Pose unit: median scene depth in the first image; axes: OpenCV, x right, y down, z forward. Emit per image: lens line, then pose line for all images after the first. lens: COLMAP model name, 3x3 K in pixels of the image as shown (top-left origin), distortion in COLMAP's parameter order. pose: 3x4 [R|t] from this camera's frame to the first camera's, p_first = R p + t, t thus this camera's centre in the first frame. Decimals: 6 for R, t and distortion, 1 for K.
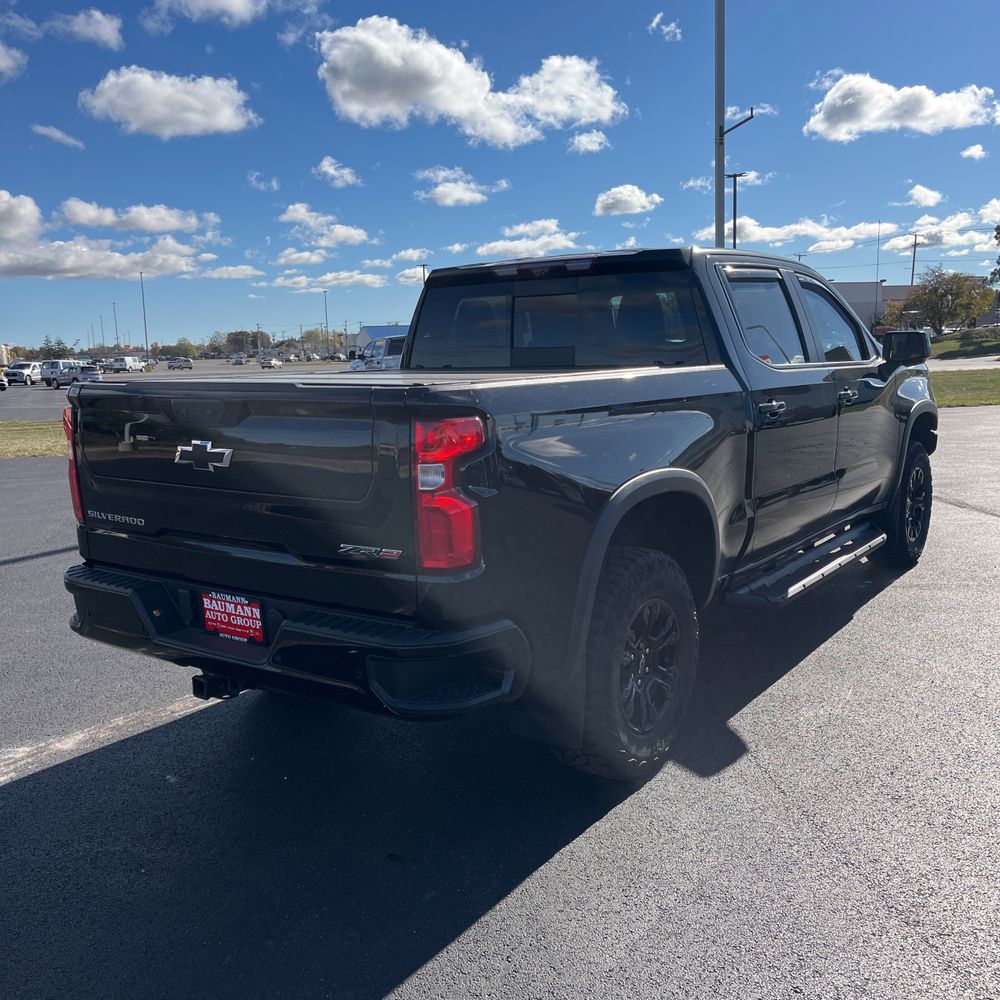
lens RADIAL K [[1019.3, 0, 495.8], [0, 1019.3, 508.4], [0, 0, 1]] dist [0.025996, 0.000000]
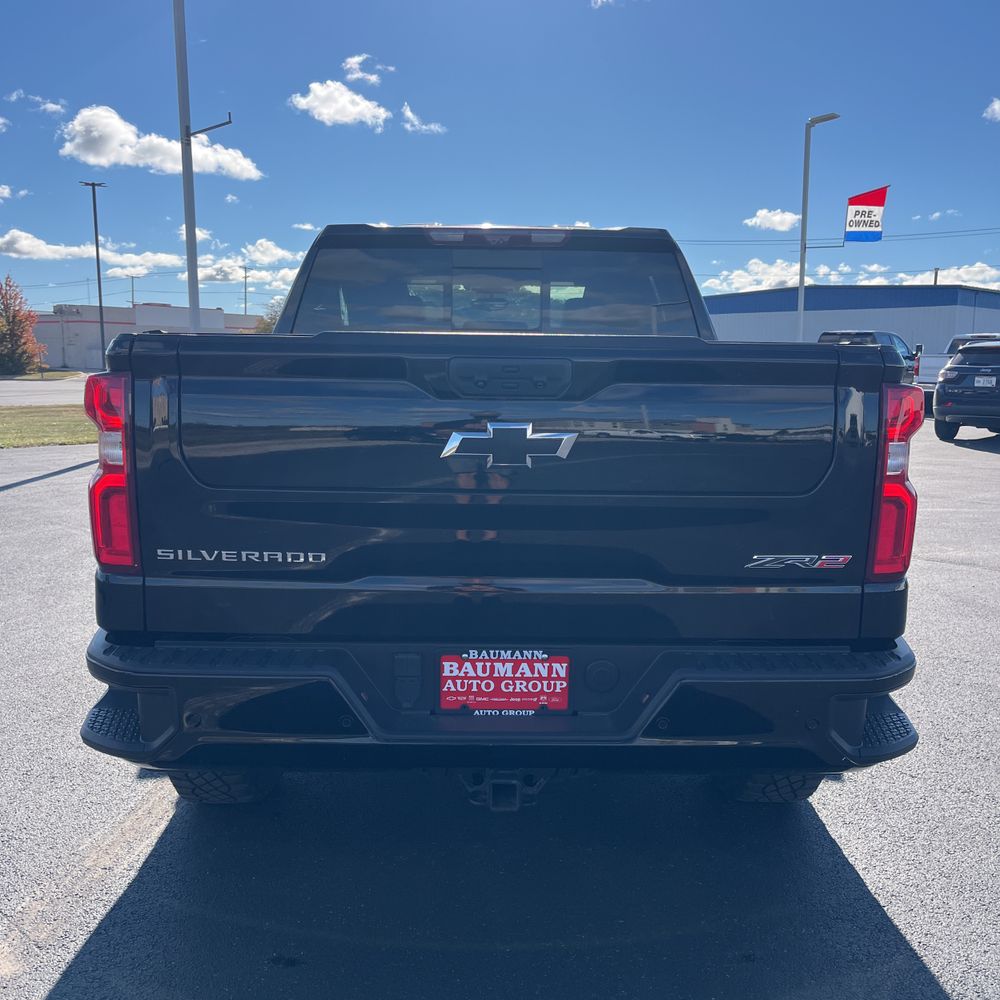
lens RADIAL K [[1019.3, 0, 526.5], [0, 1019.3, 503.1], [0, 0, 1]] dist [0.025996, 0.000000]
pose [[0.792749, -0.045612, 0.607839, -0.659572], [0.061660, 0.998082, -0.005523, -0.008804], [-0.606421, 0.041858, 0.794041, 0.447236]]
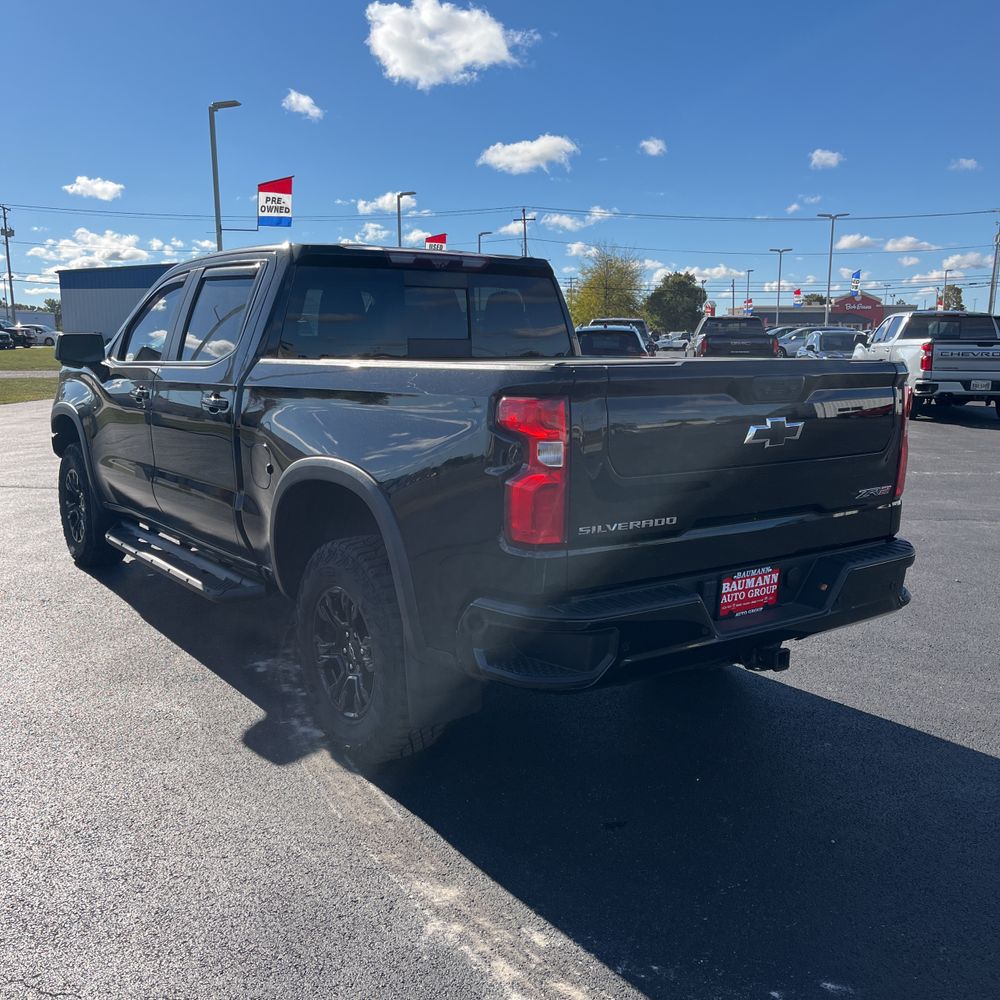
lens RADIAL K [[1019.3, 0, 496.2], [0, 1019.3, 496.8], [0, 0, 1]] dist [0.025996, 0.000000]
pose [[0.317749, -0.115553, 0.941107, -1.294713], [0.141036, 0.987265, 0.073602, -0.098545], [-0.937627, 0.109343, 0.329999, 0.895974]]
